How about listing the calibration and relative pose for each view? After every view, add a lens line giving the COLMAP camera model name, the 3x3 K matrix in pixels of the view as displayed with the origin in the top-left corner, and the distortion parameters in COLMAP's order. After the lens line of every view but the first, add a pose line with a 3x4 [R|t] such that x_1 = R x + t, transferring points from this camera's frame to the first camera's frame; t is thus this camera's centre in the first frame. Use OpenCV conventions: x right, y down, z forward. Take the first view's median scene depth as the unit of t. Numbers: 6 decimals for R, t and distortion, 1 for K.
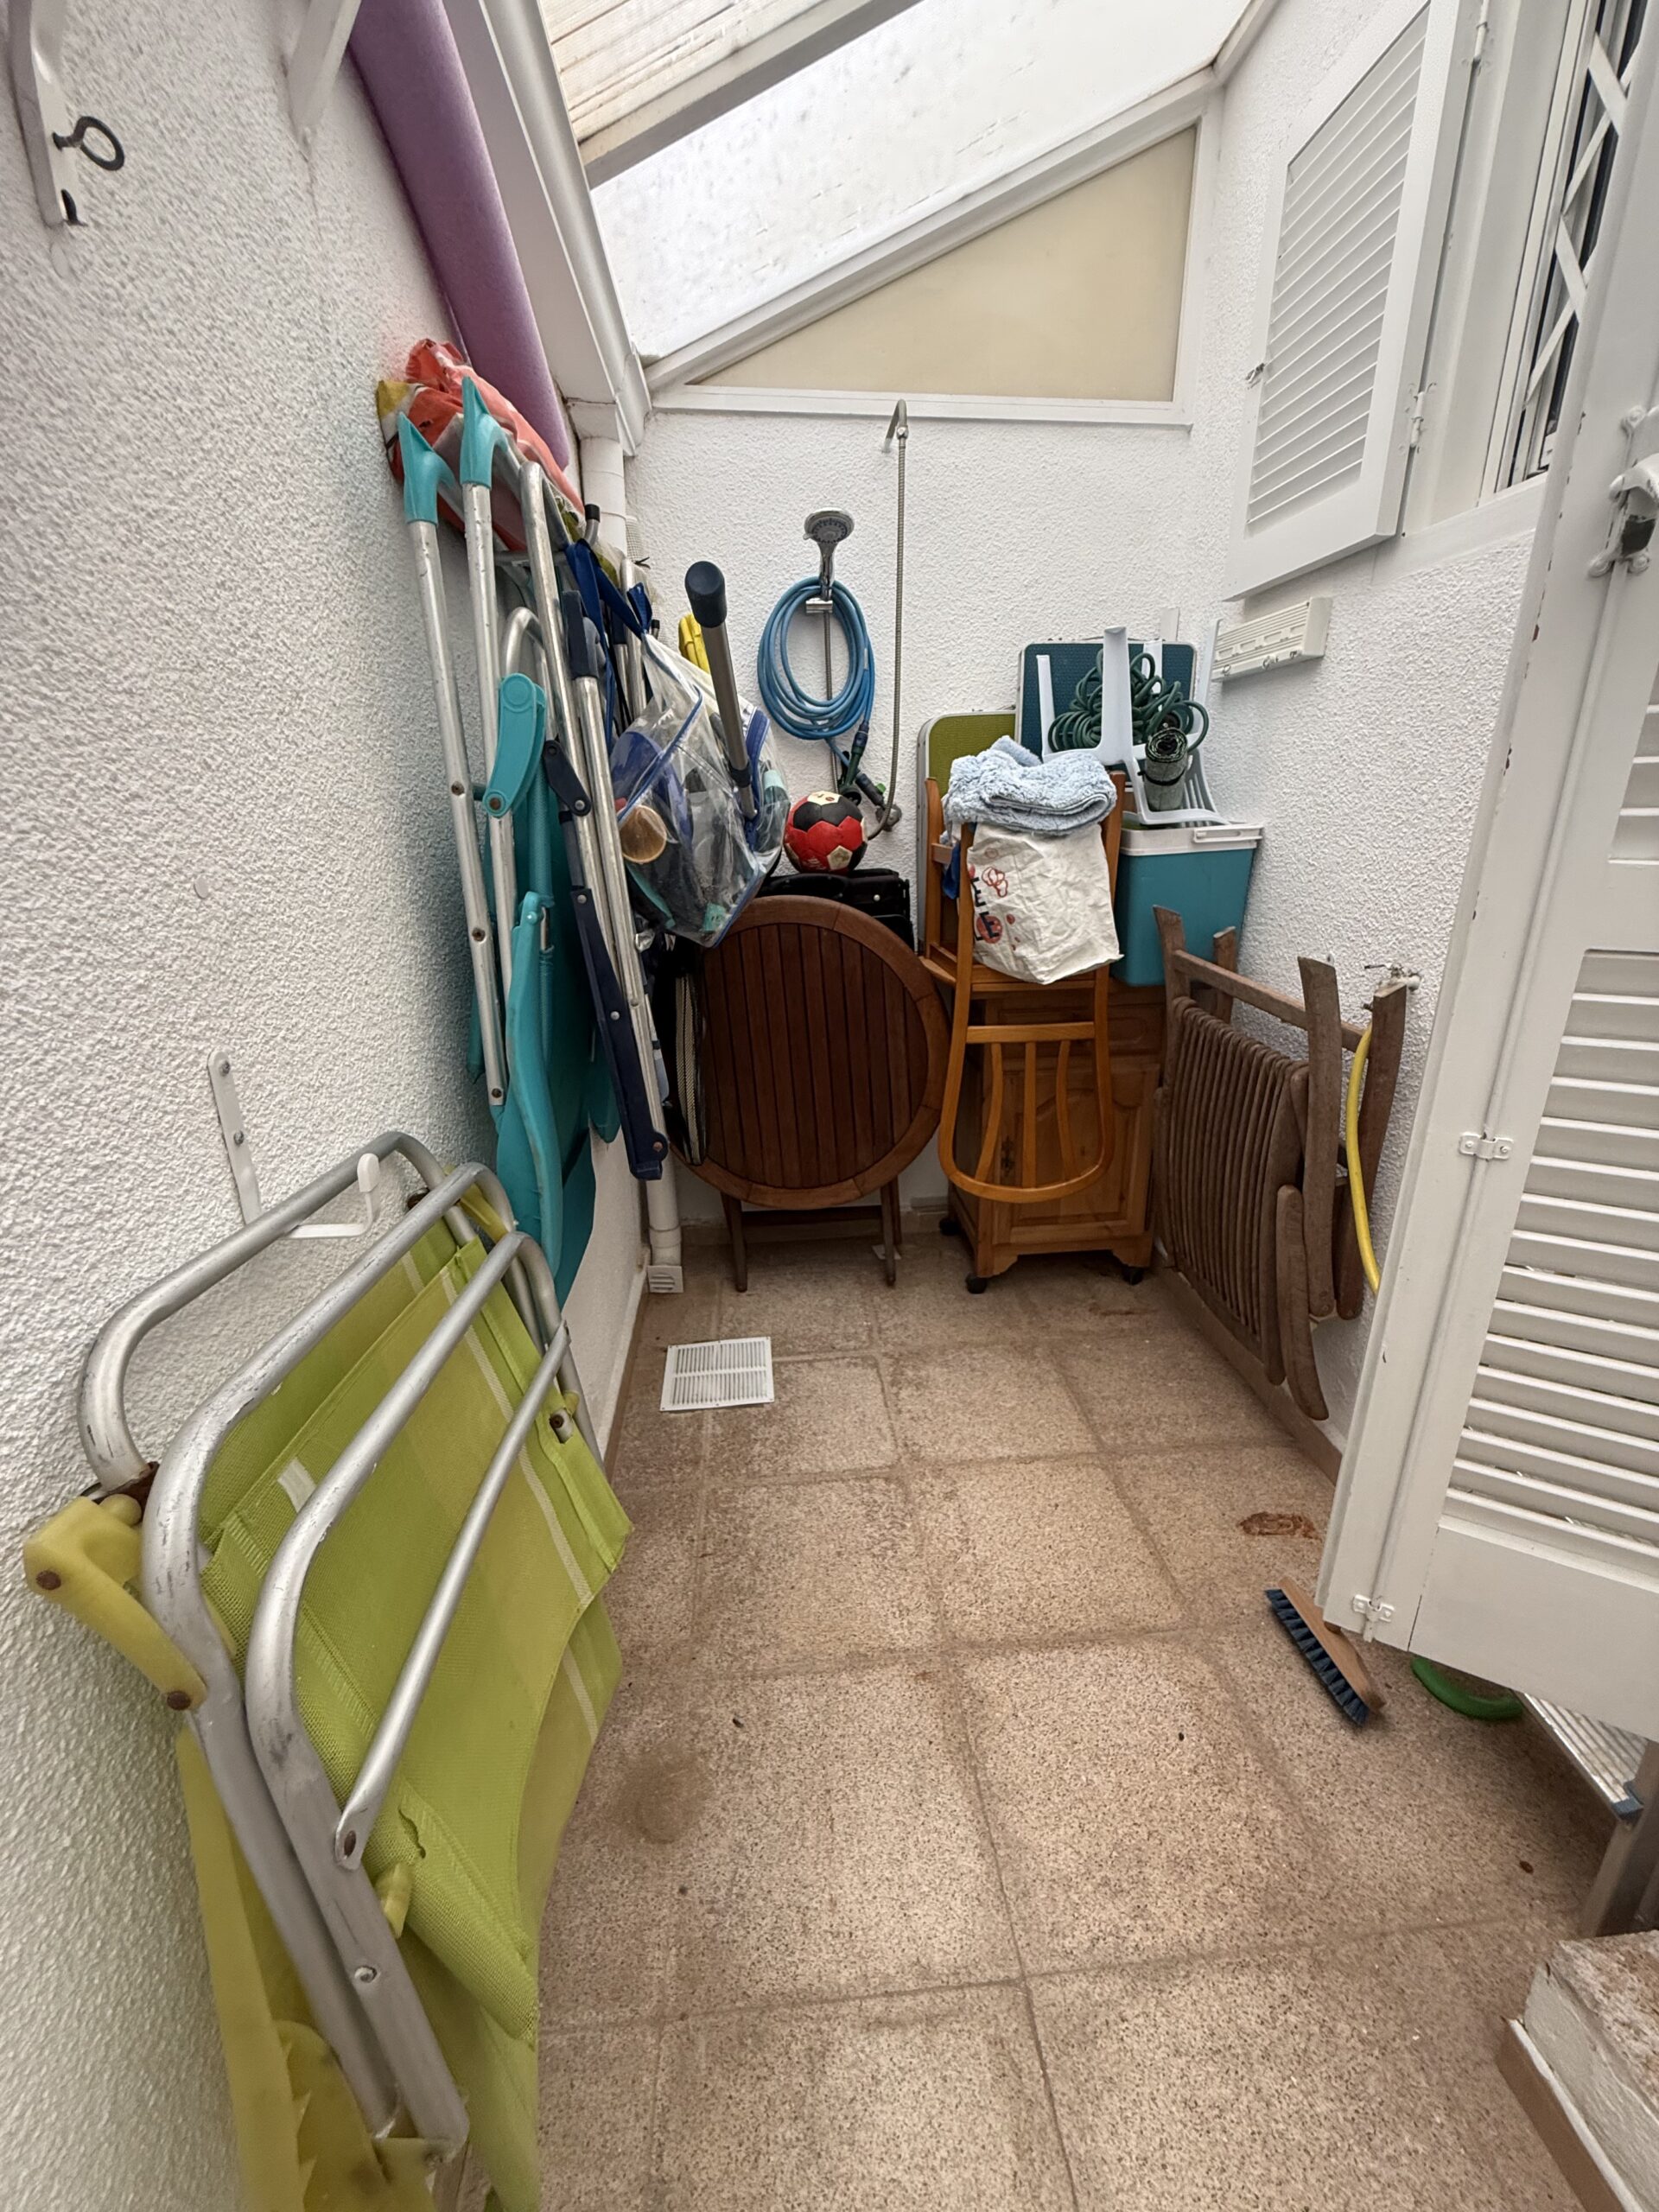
lens RADIAL K [[885.6, 0, 828.1], [0, 885.6, 1099.0], [0, 0, 1]] dist [-0.001077, -0.000165]
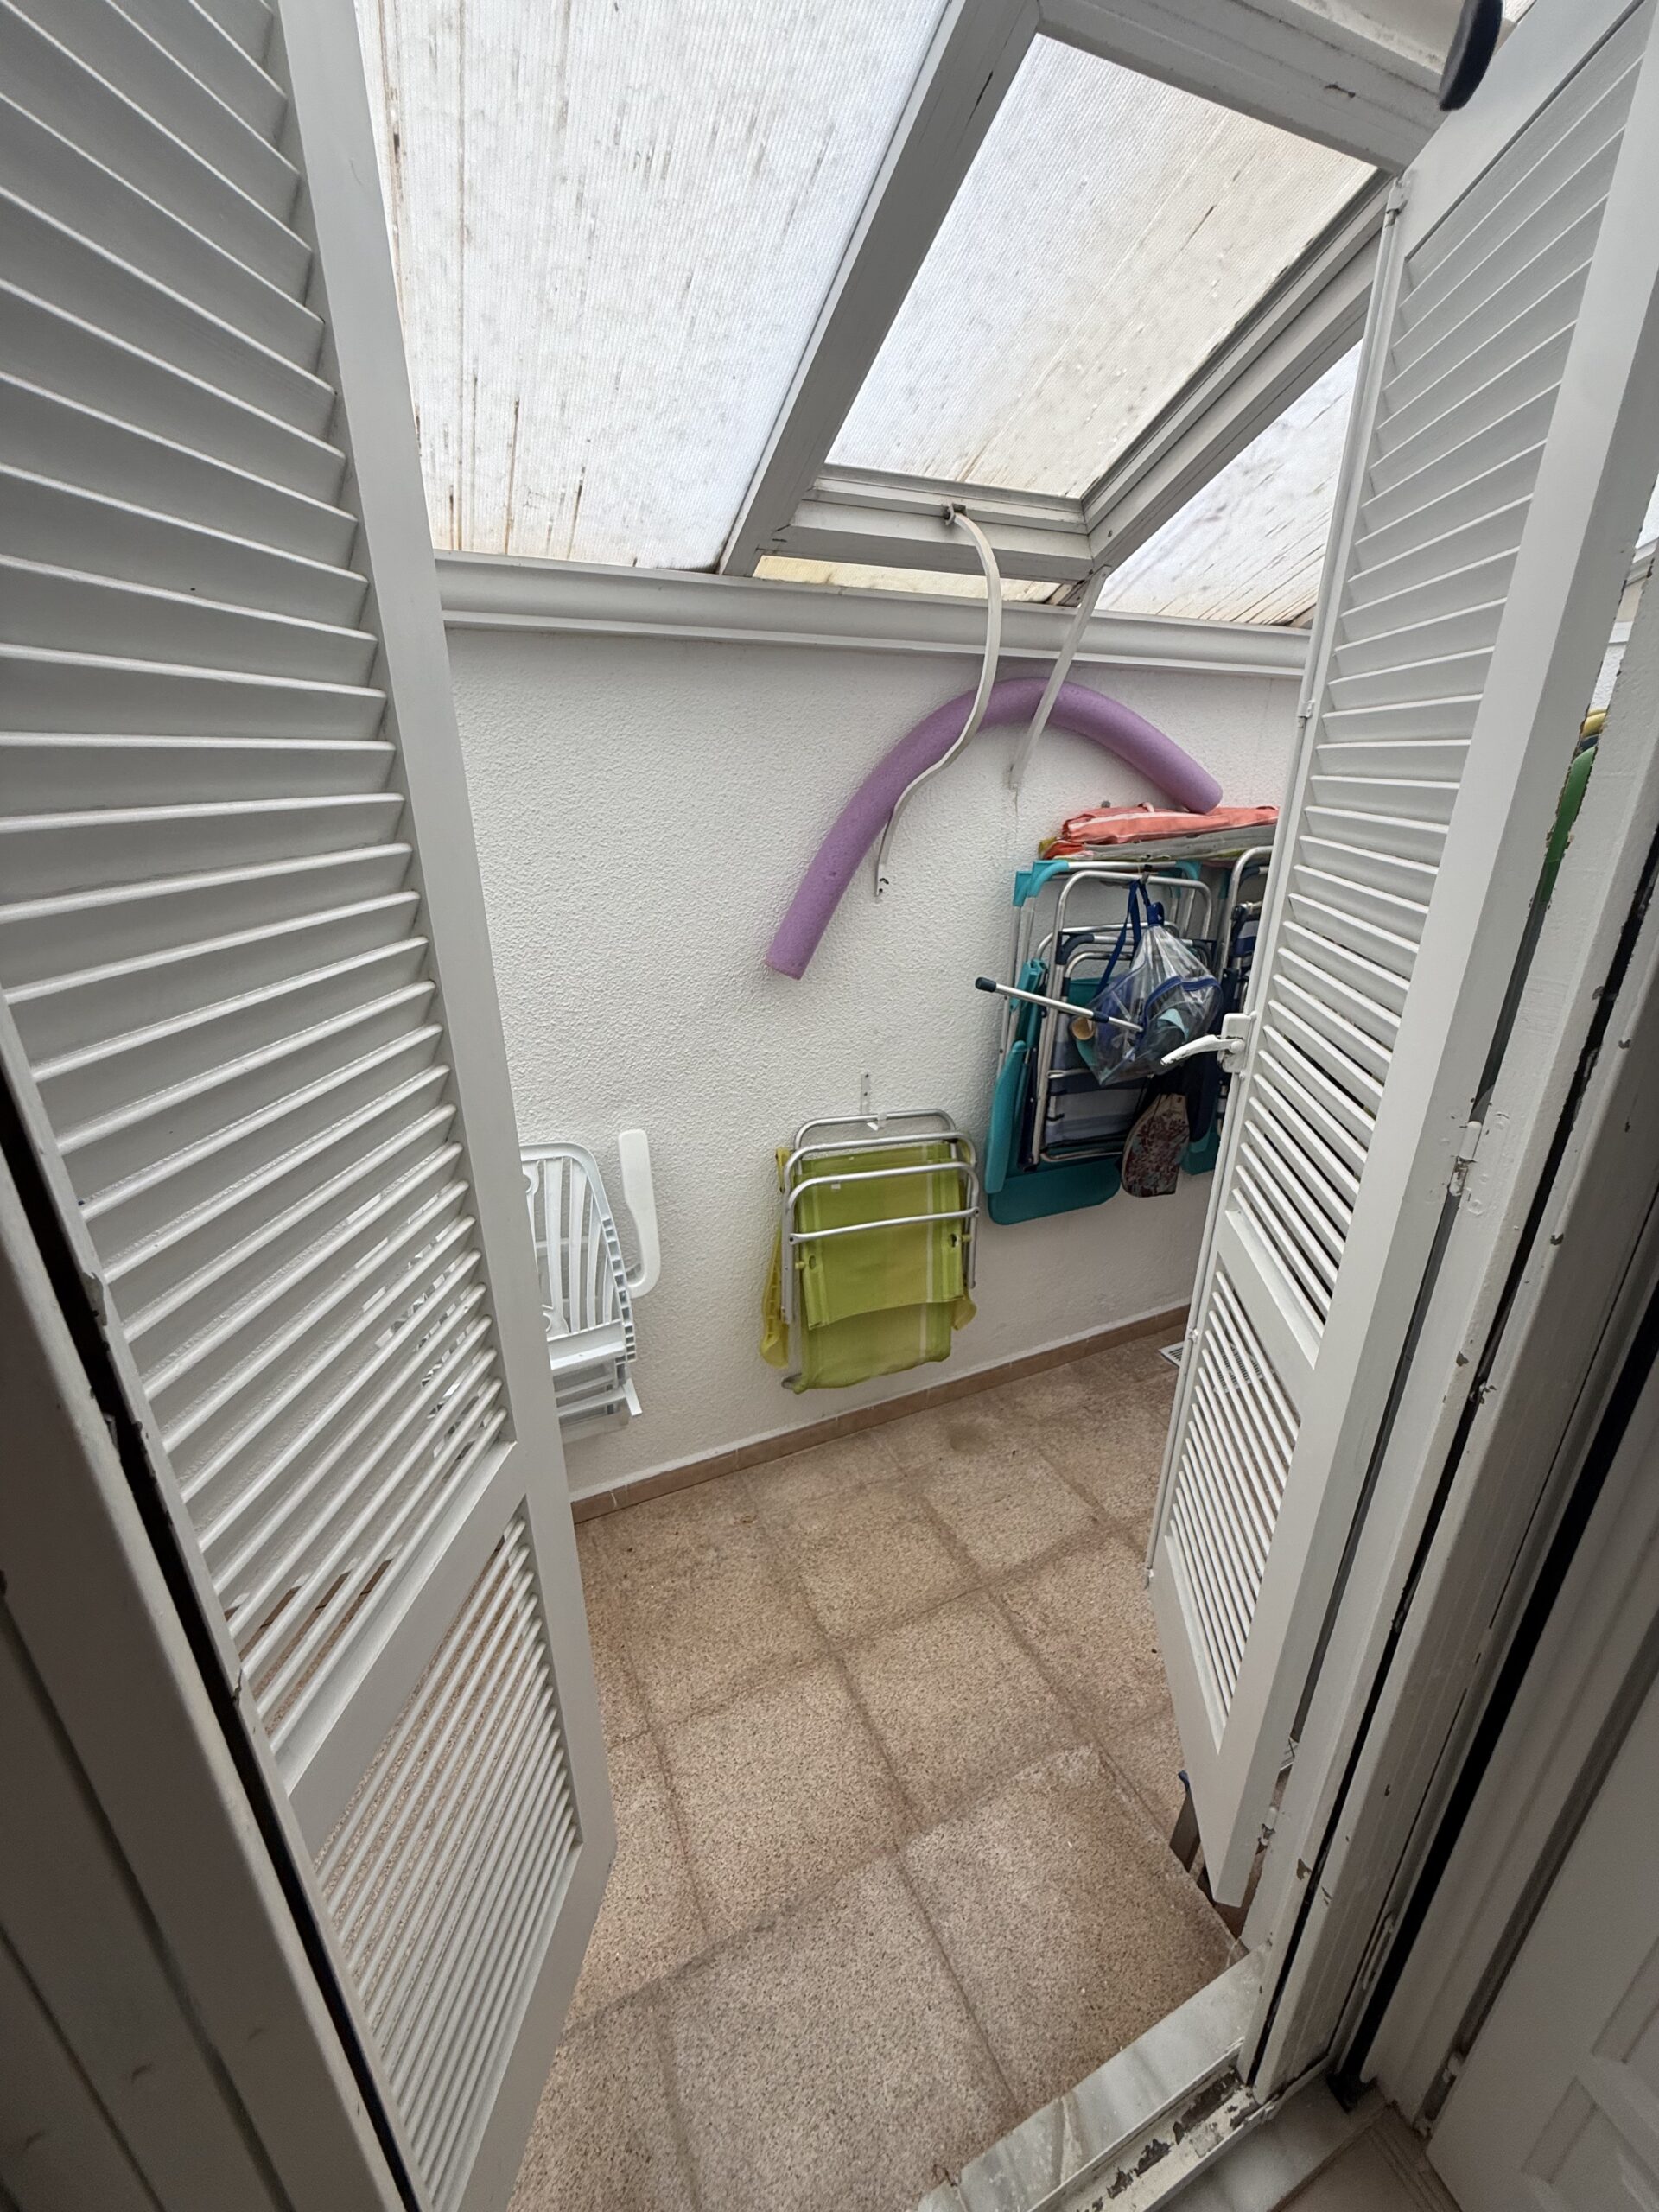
lens RADIAL K [[885.6, 0, 828.1], [0, 885.6, 1099.0], [0, 0, 1]] dist [-0.001077, -0.000165]
pose [[0.344935, 0.349488, -0.871136, 1.685866], [-0.303438, 0.919781, 0.248854, -0.541329], [0.888226, 0.178497, 0.423313, -0.481964]]
